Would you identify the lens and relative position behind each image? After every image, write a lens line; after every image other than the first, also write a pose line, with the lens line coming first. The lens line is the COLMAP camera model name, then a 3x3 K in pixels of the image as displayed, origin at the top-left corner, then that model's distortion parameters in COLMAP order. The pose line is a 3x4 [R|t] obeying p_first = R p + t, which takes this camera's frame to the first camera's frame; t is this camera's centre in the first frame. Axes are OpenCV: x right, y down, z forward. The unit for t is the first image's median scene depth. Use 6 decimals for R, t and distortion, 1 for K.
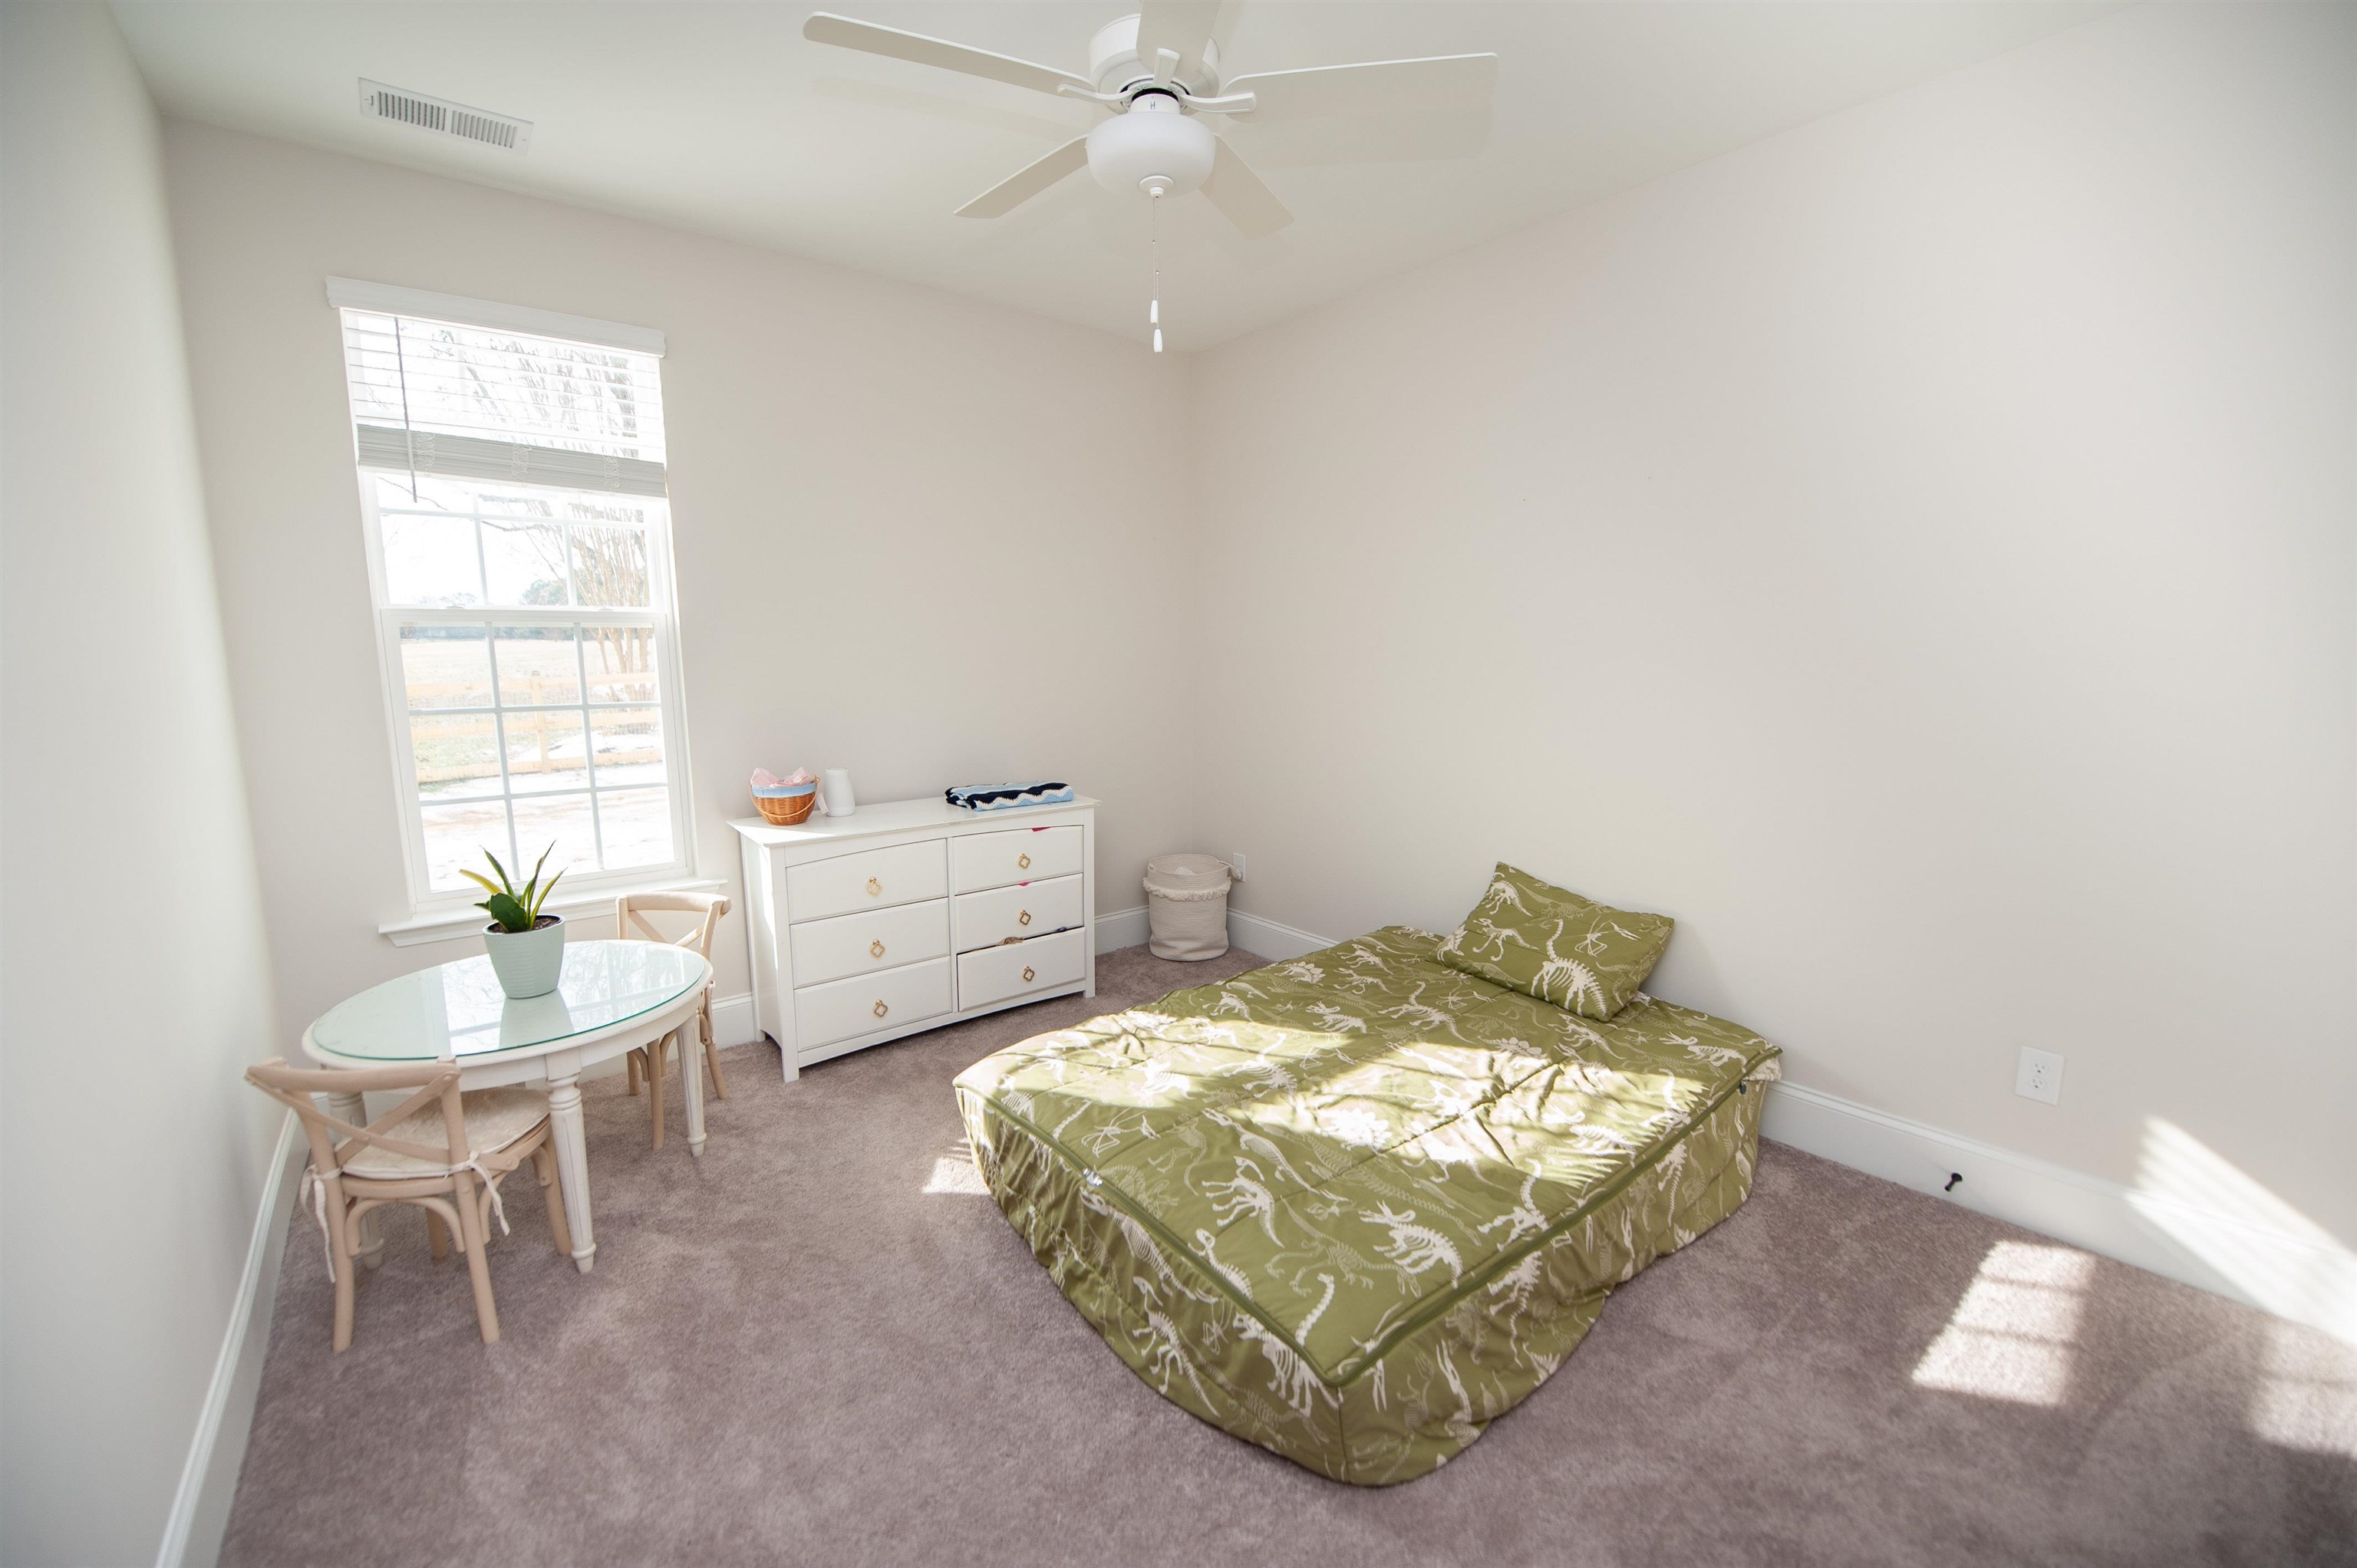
lens RADIAL K [[965.6, 0, 1178.5], [0, 965.6, 784.0], [0, 0, 1]] dist [0.000342, 0.000002]
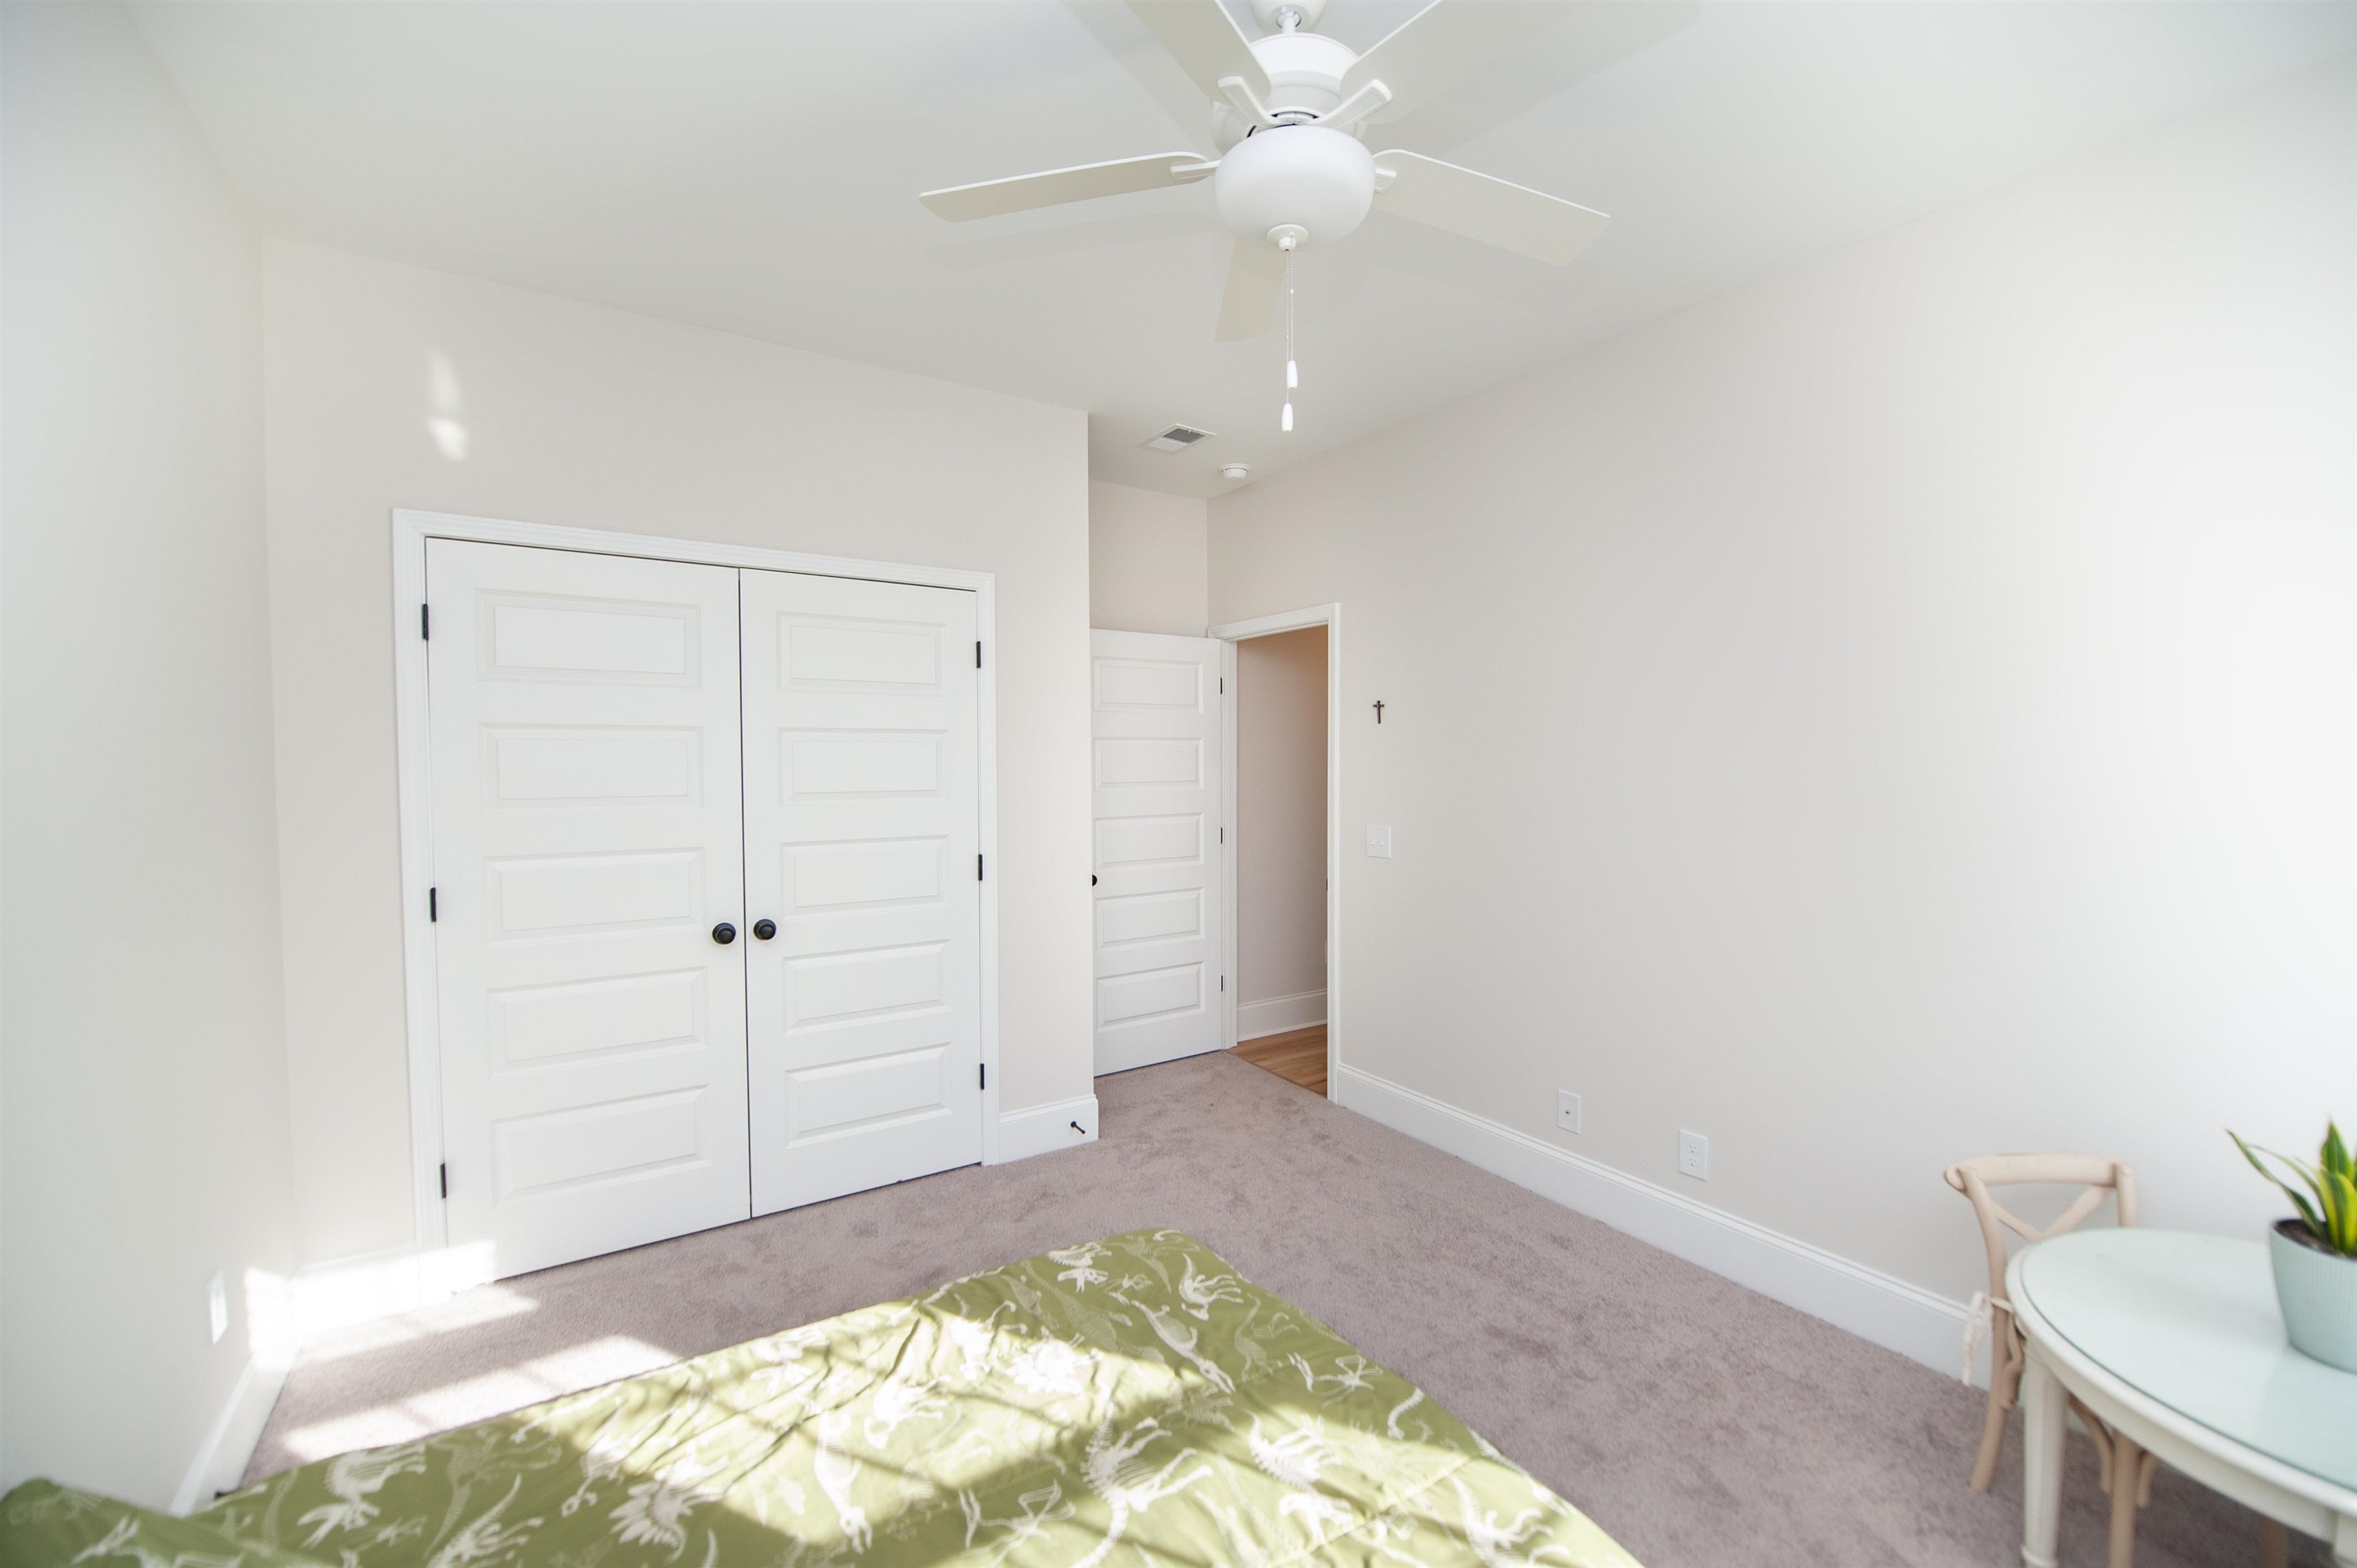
lens RADIAL K [[965.6, 0, 1178.5], [0, 965.6, 784.0], [0, 0, 1]] dist [0.000342, 0.000002]
pose [[-0.995557, 0.010842, 0.093535, -0.008030], [0.026102, 0.986196, 0.163513, -0.273279], [-0.090471, 0.165228, -0.982097, 1.767872]]
